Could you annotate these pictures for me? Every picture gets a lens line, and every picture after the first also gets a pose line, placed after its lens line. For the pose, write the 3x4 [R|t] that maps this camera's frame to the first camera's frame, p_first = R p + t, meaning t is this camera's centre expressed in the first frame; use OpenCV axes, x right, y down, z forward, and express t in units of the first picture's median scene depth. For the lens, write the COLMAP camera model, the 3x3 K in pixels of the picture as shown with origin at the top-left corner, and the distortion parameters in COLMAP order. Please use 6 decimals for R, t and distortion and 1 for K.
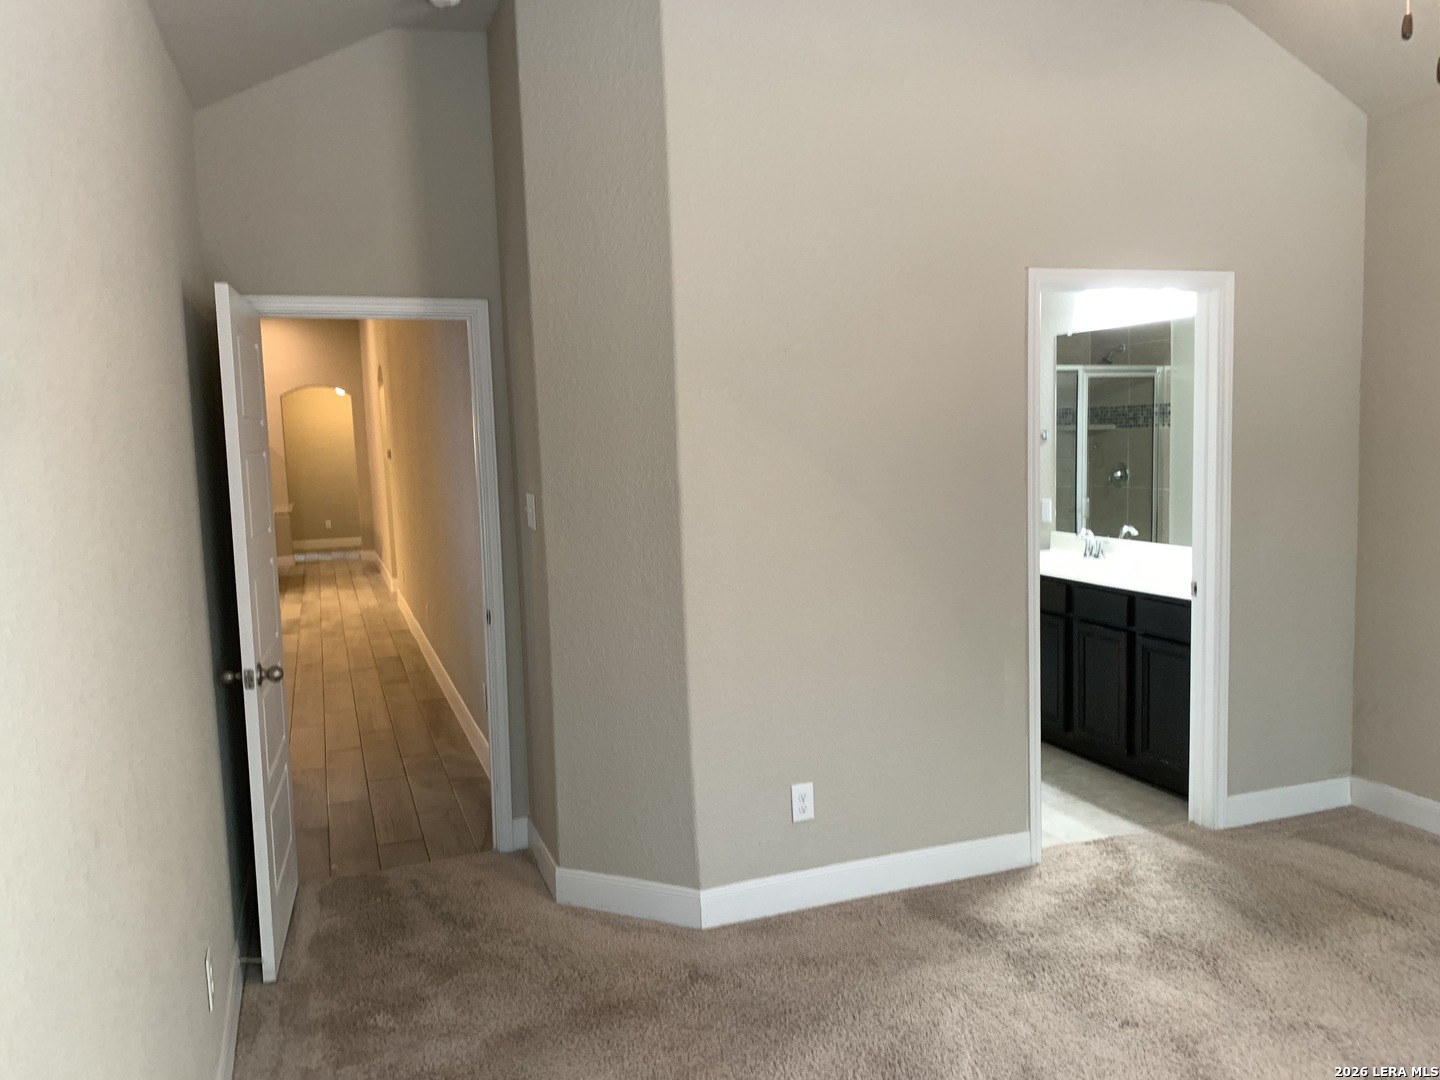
lens RADIAL K [[1099.6, 0, 728.3], [0, 1099.6, 537.6], [0, 0, 1]] dist [0.033724, -0.040321]
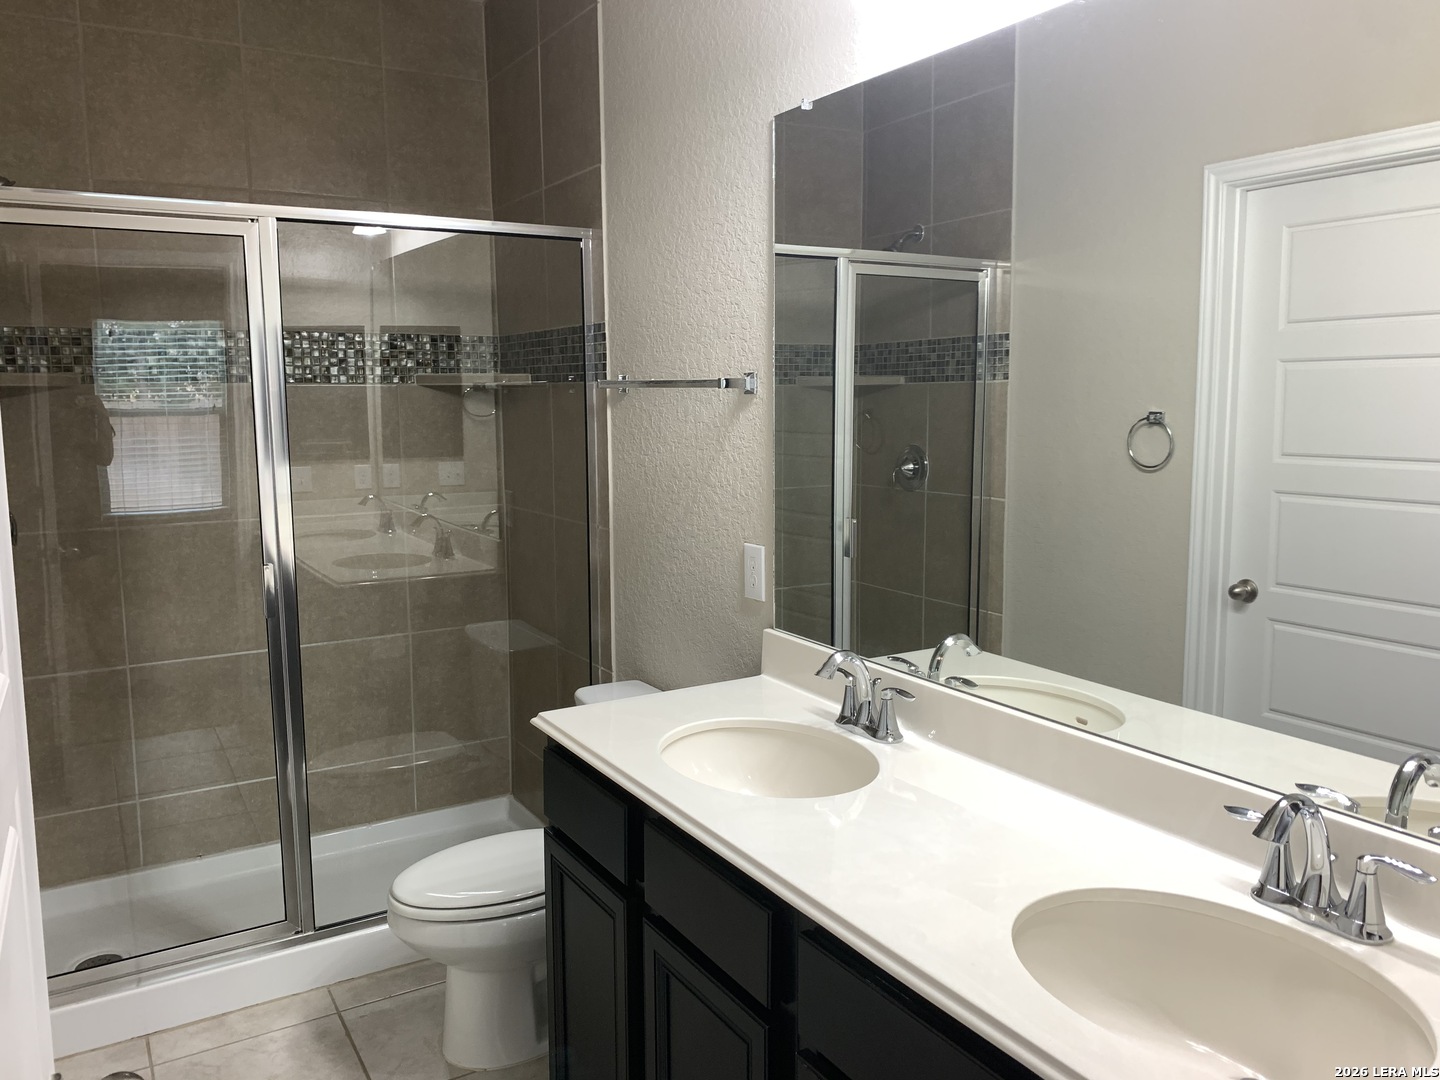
lens RADIAL K [[1099.6, 0, 710.3], [0, 1099.6, 536.4], [0, 0, 1]] dist [0.033724, -0.040321]
pose [[0.983386, 0.000066, 0.181524, 0.166435], [-0.006123, 0.999443, 0.032807, -0.042664], [-0.181421, -0.033374, 0.982839, 0.506328]]
